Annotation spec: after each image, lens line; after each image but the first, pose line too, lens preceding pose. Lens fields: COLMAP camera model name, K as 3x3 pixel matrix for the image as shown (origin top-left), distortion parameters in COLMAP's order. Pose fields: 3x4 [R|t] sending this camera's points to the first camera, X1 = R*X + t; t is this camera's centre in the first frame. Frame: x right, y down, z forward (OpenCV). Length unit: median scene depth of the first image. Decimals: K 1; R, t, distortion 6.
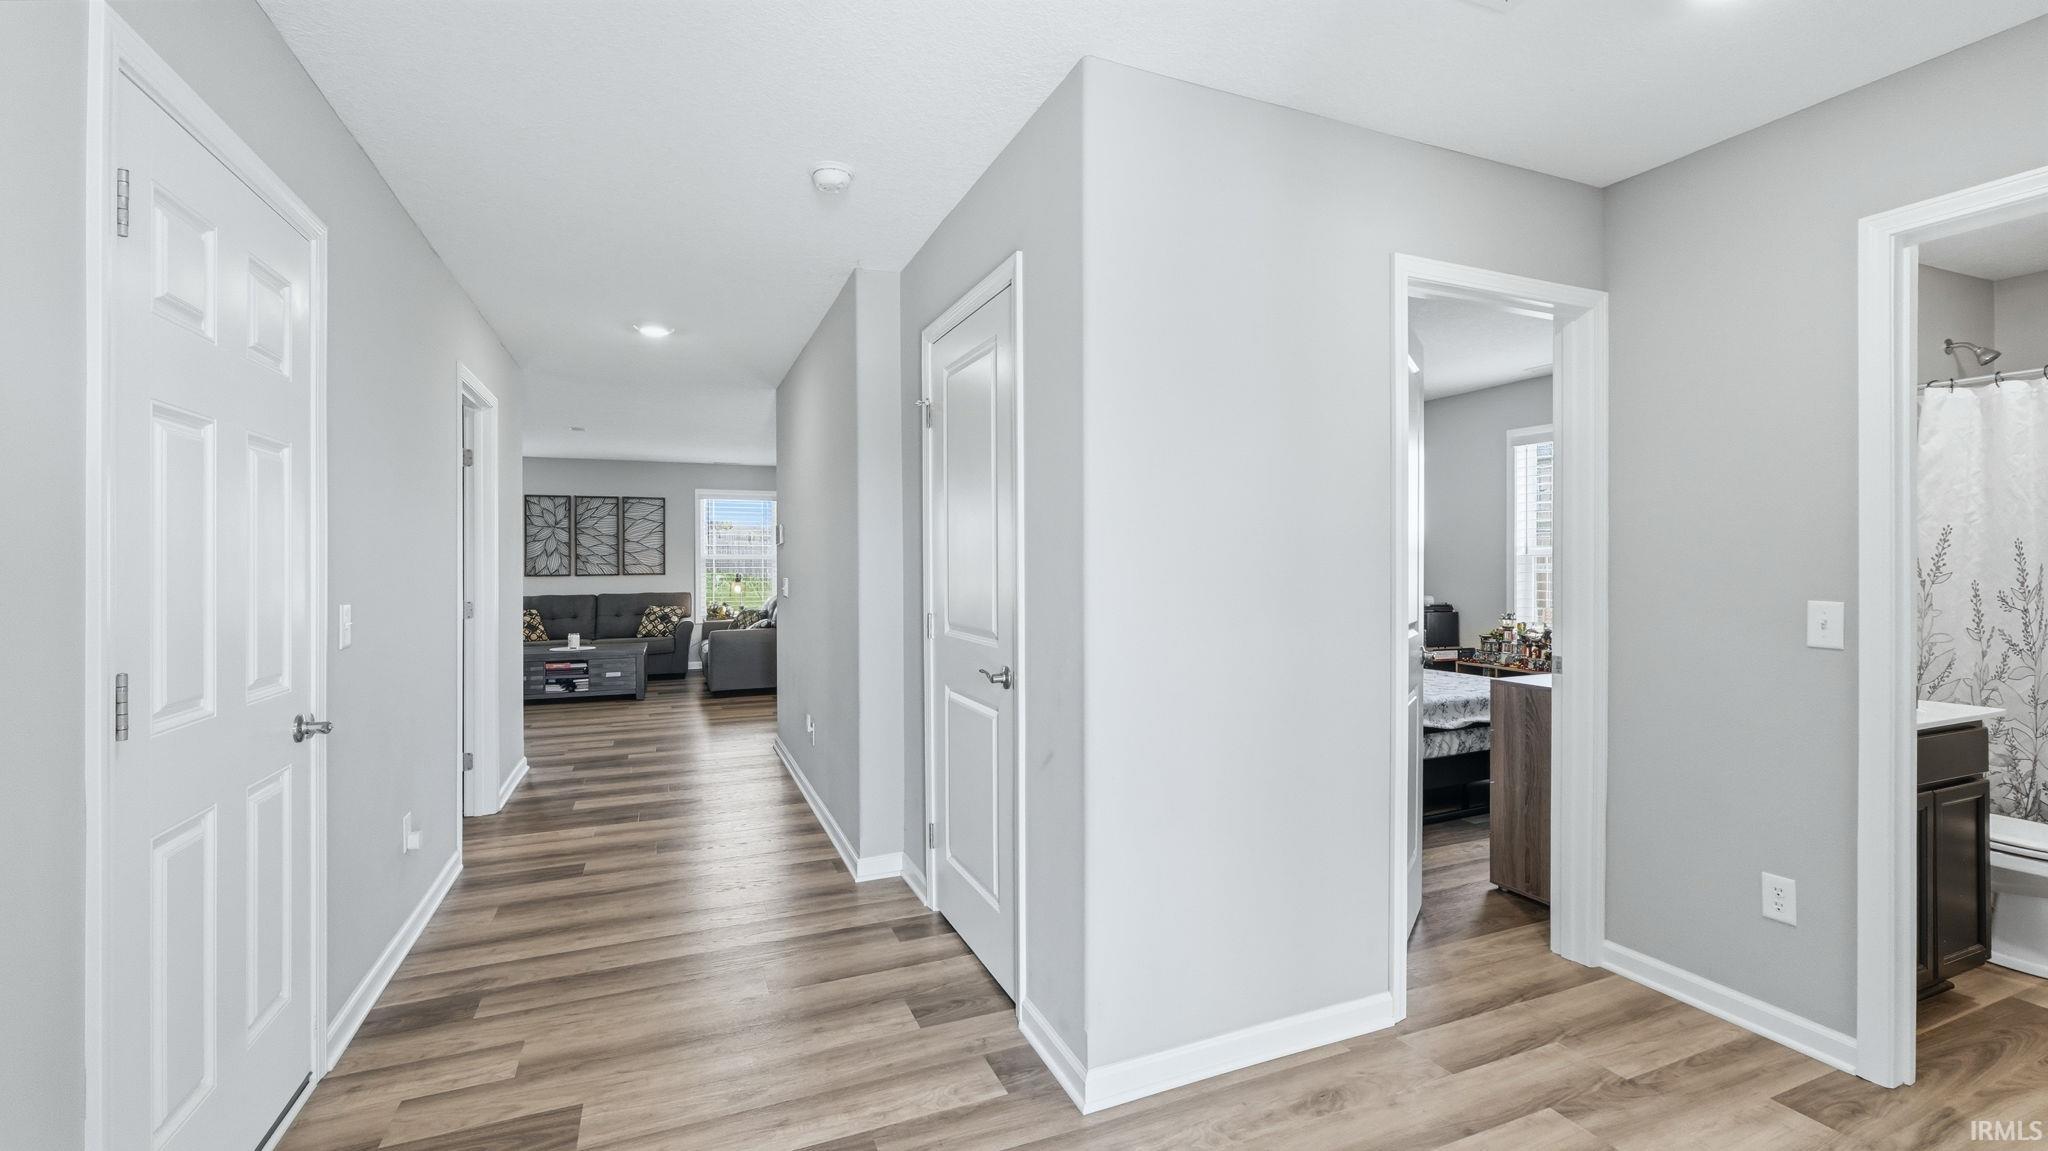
lens RADIAL K [[833.6, 0, 1013.6], [0, 833.6, 562.5], [0, 0, 1]] dist [-0.001534, -0.000122]
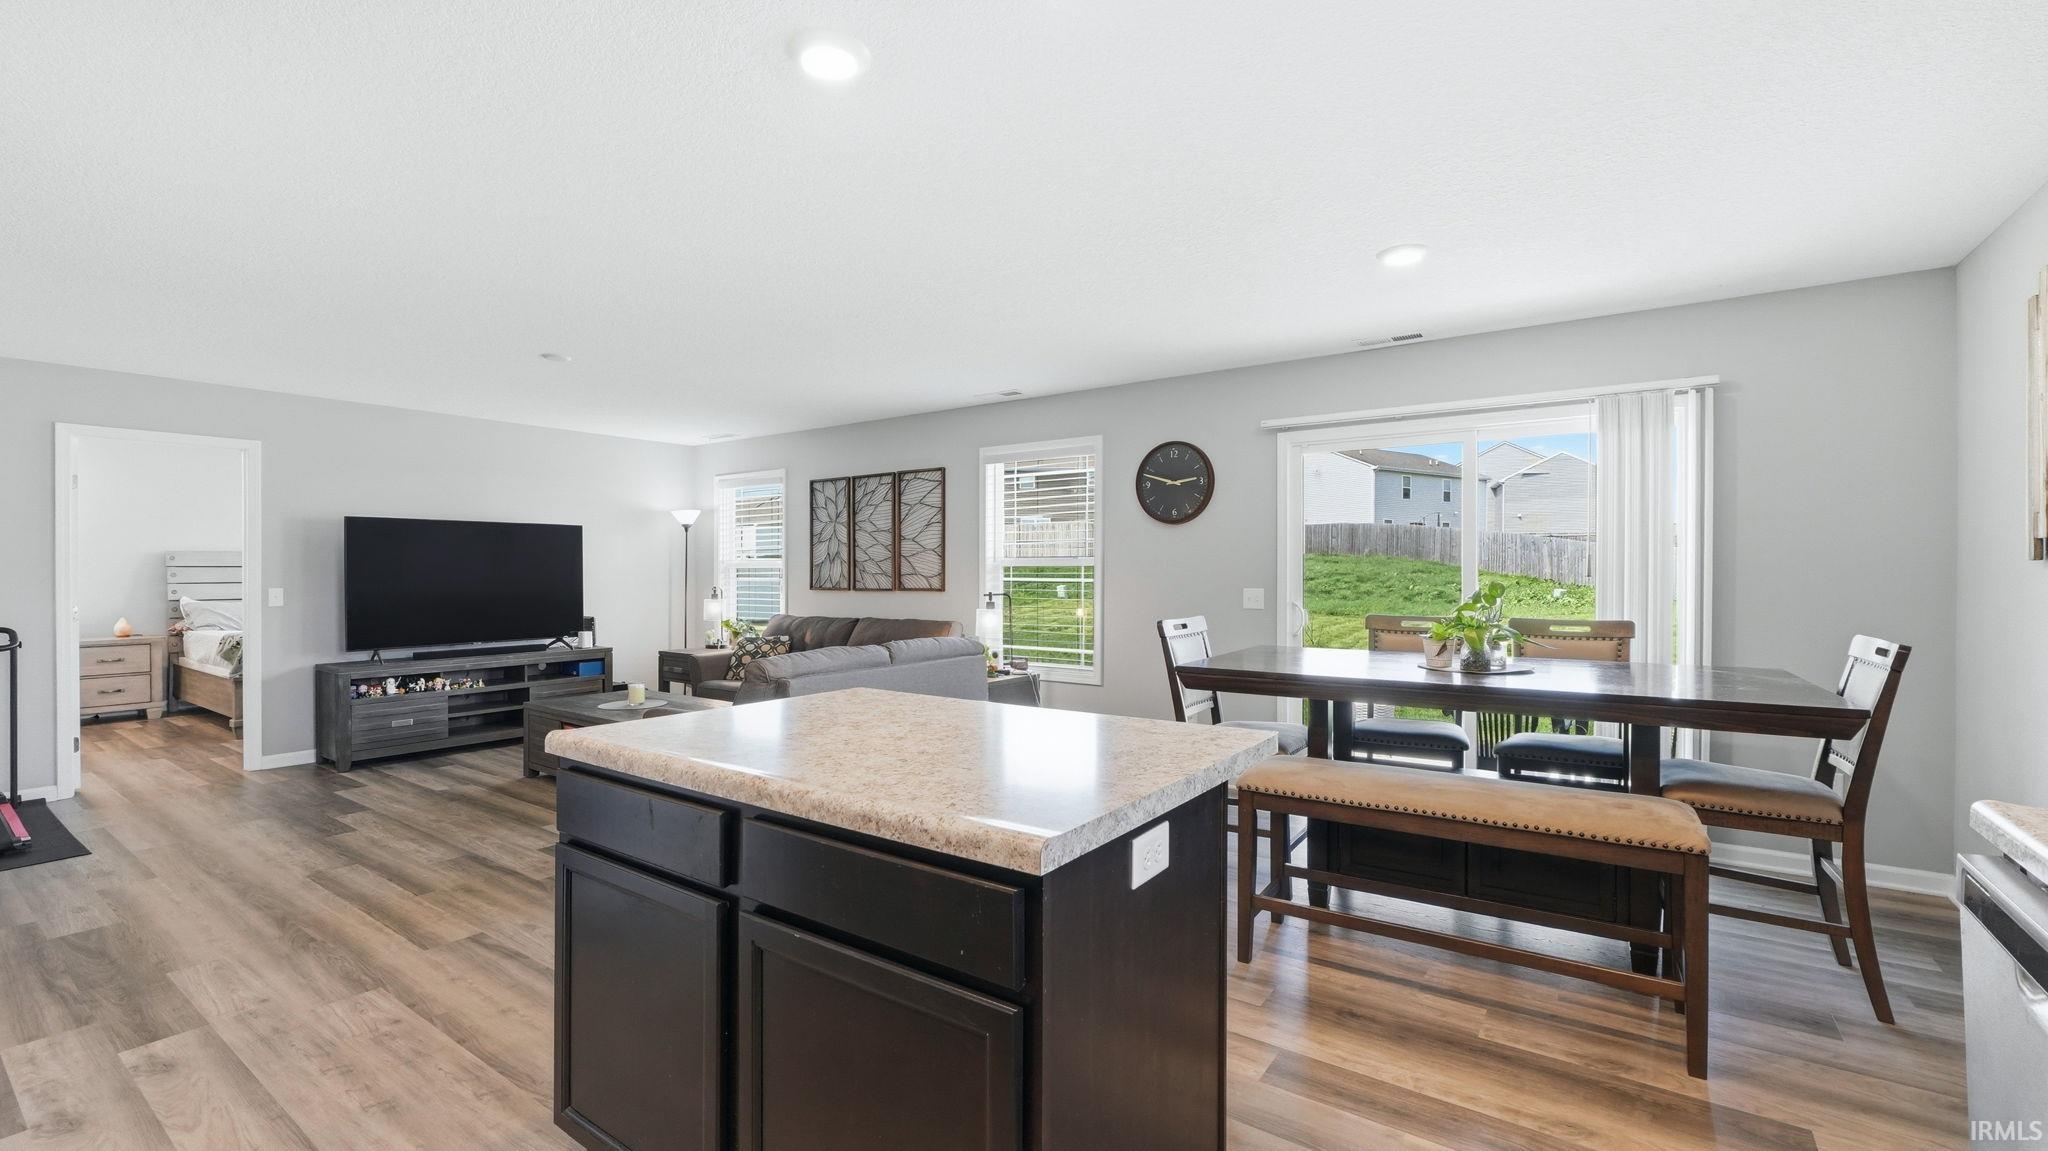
lens RADIAL K [[859.1, 0, 1027.0], [0, 859.1, 576.5], [0, 0, 1]] dist [-0.001719, -0.000056]
pose [[0.533730, 0.007229, -0.845624, 0.164166], [-0.000501, 0.999966, 0.008233, -0.001514], [0.845655, -0.003970, 0.533715, 0.738624]]
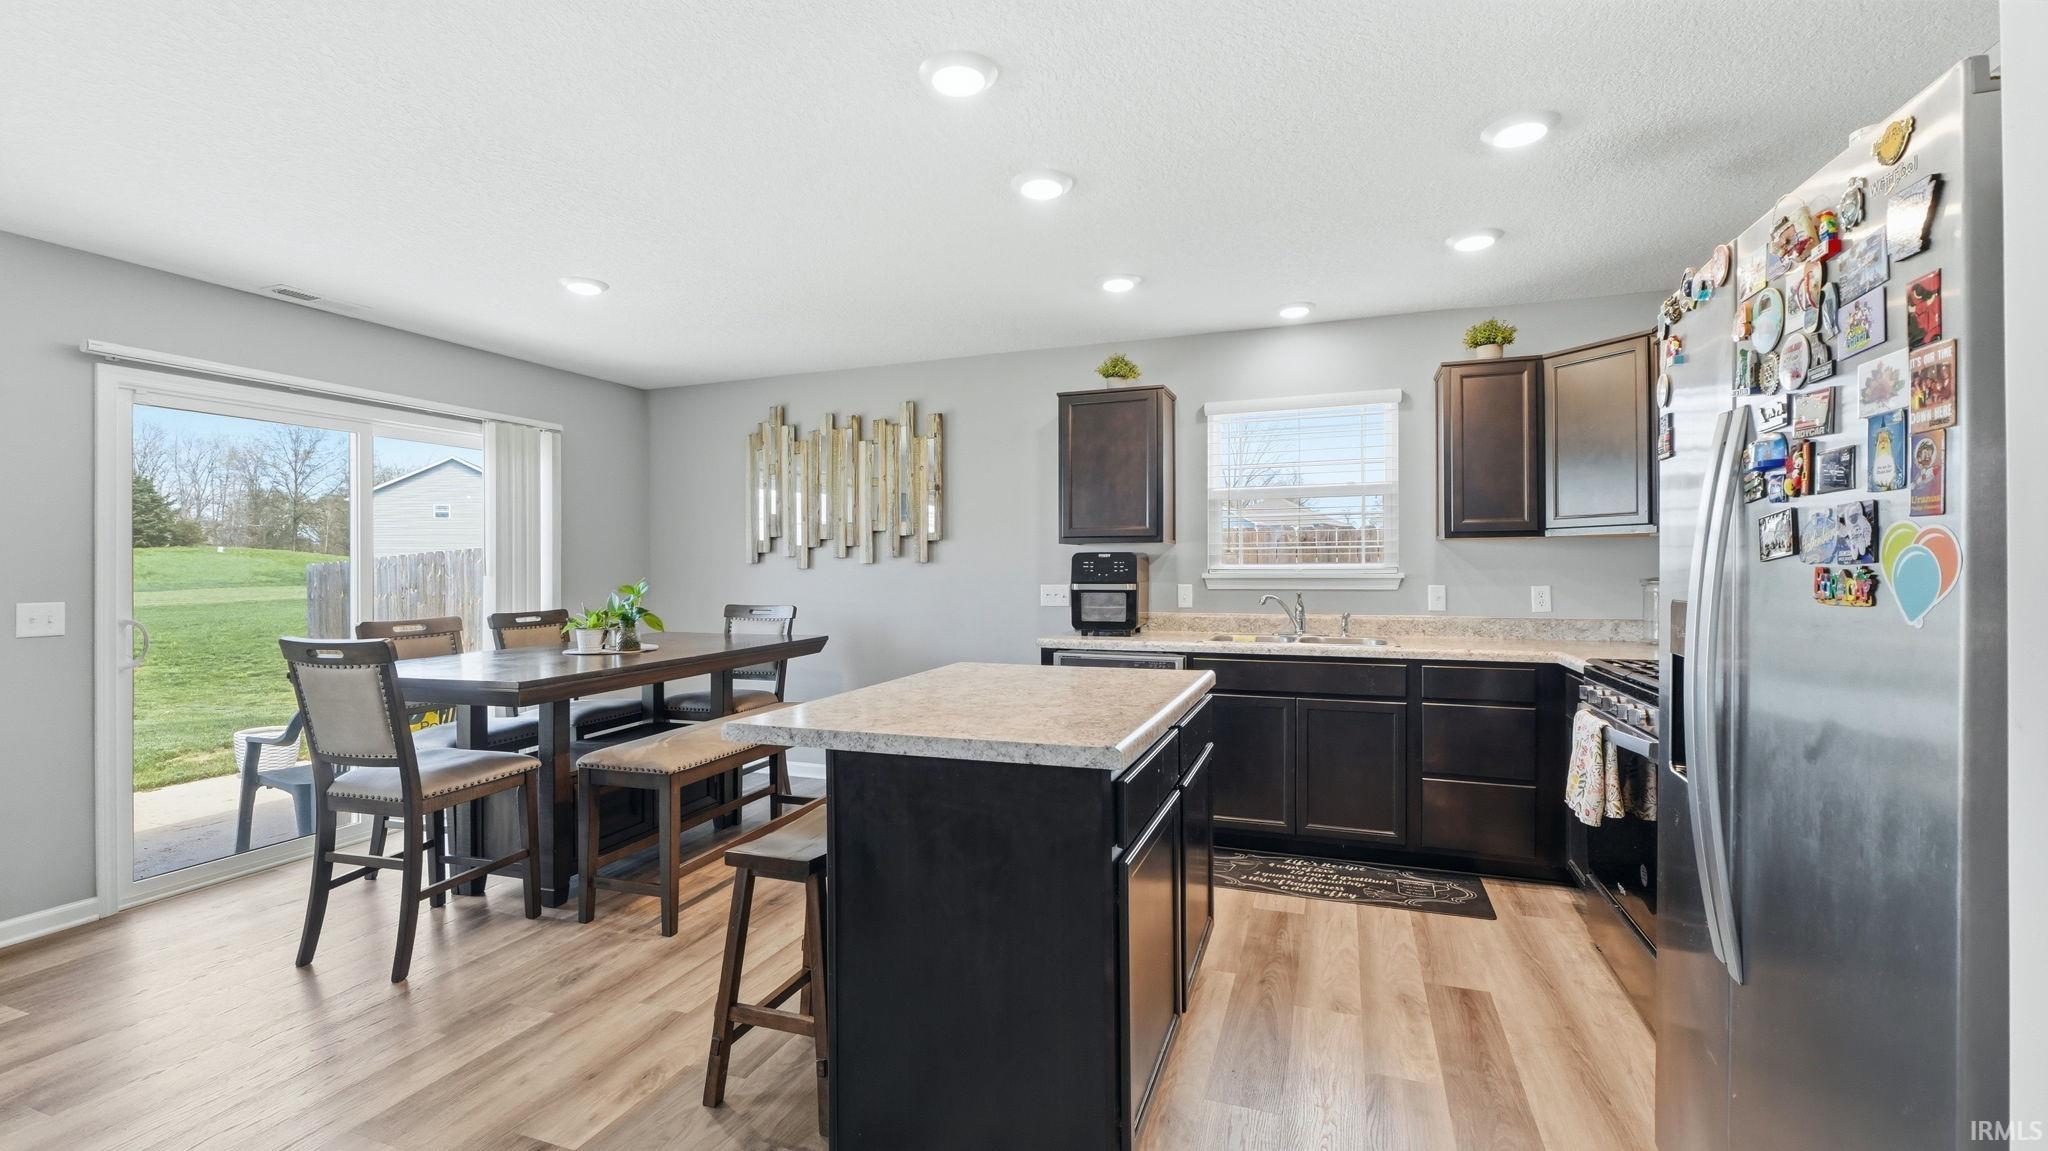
lens RADIAL K [[854.7, 0, 1021.7], [0, 854.7, 562.0], [0, 0, 1]] dist [-0.002457, -0.000097]
pose [[0.684547, 0.000540, 0.728968, -0.186506], [0.006694, 0.999953, -0.007028, -0.000376], [-0.728938, 0.009691, 0.684512, 0.649926]]
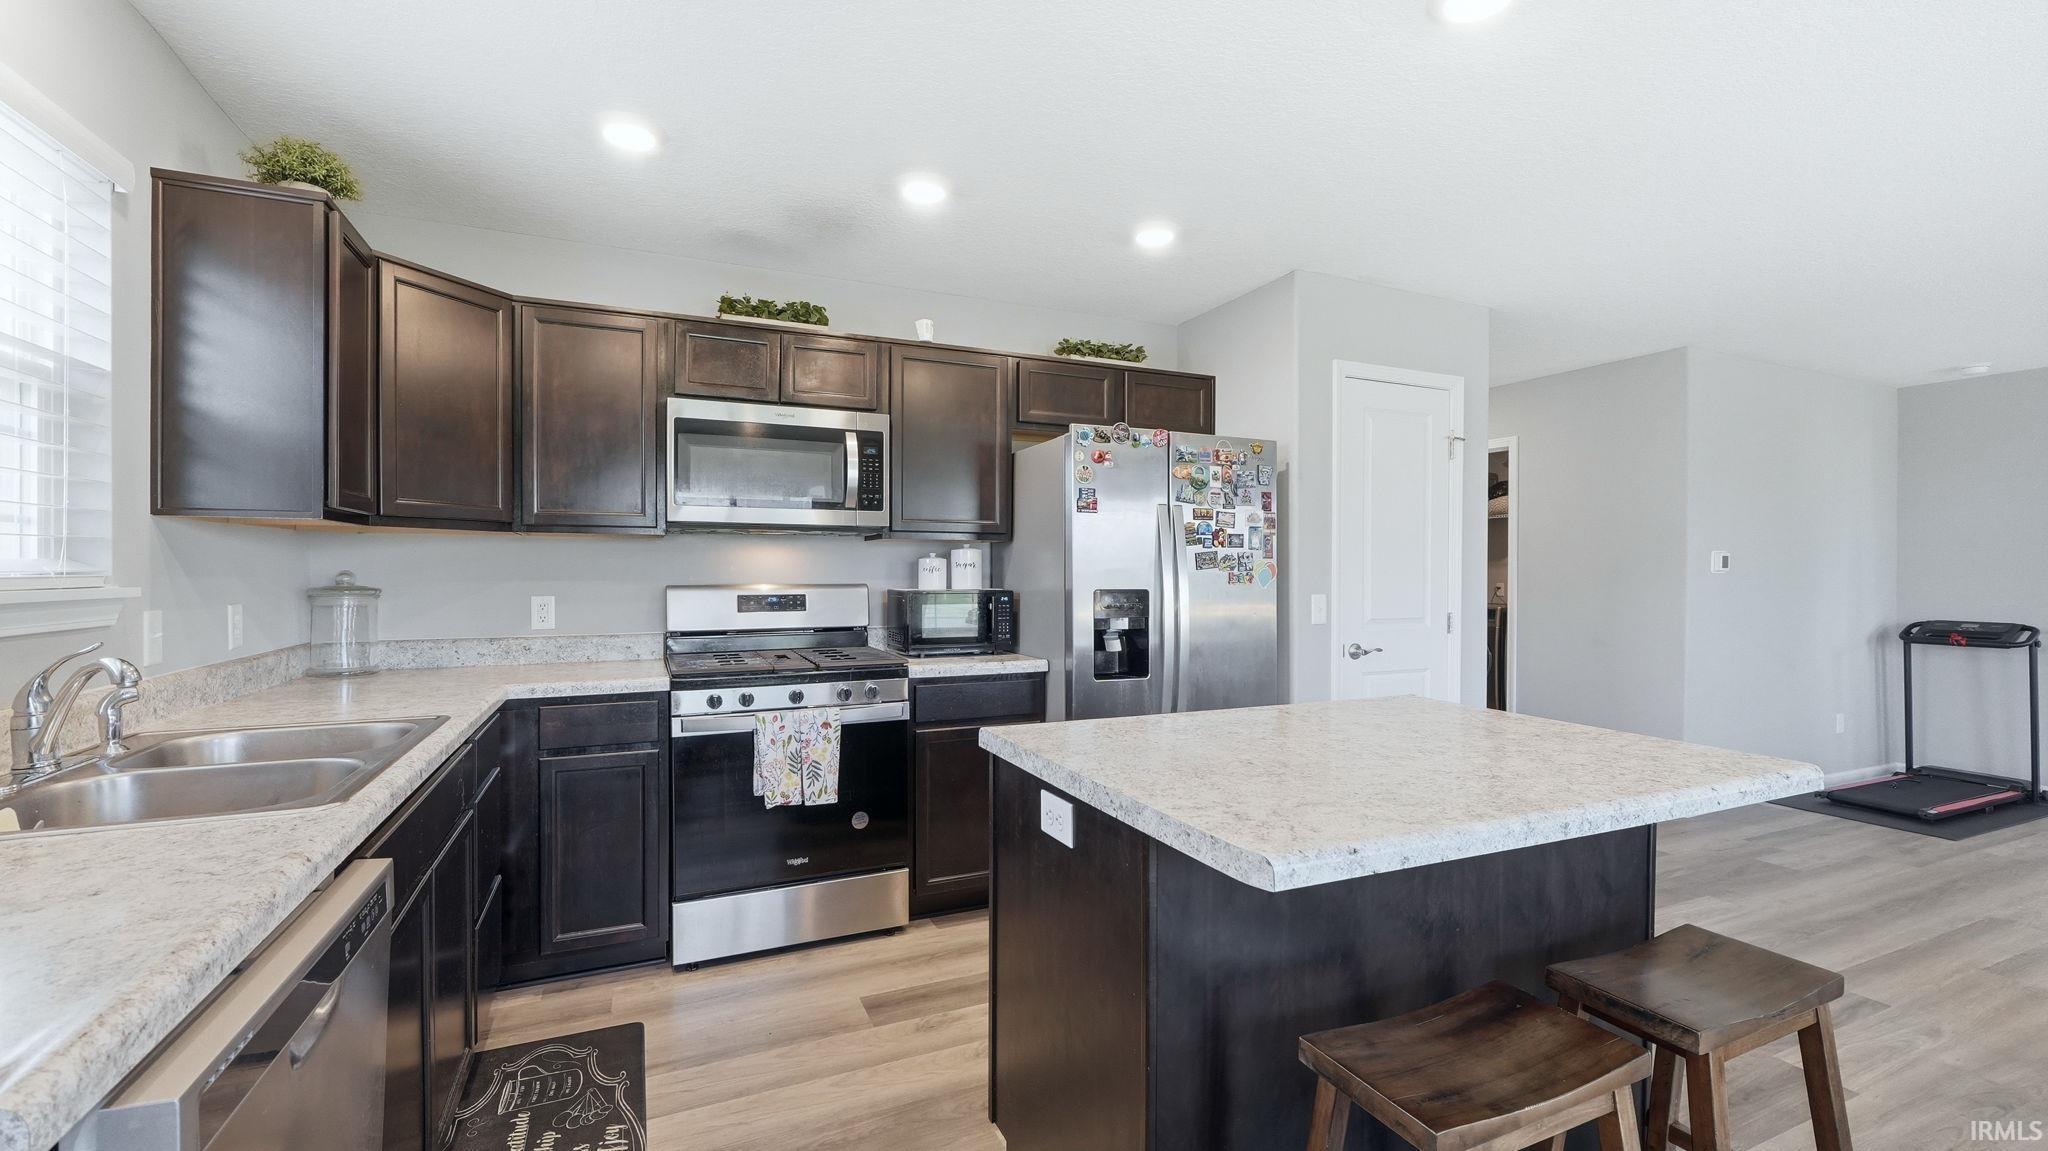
lens RADIAL K [[859.1, 0, 1027.0], [0, 859.1, 576.5], [0, 0, 1]] dist [-0.001719, -0.000056]
pose [[-0.999589, -0.006104, -0.028012, 0.064823], [-0.006465, 0.999897, 0.012815, -0.001932], [0.027931, 0.012991, -0.999525, 0.995582]]
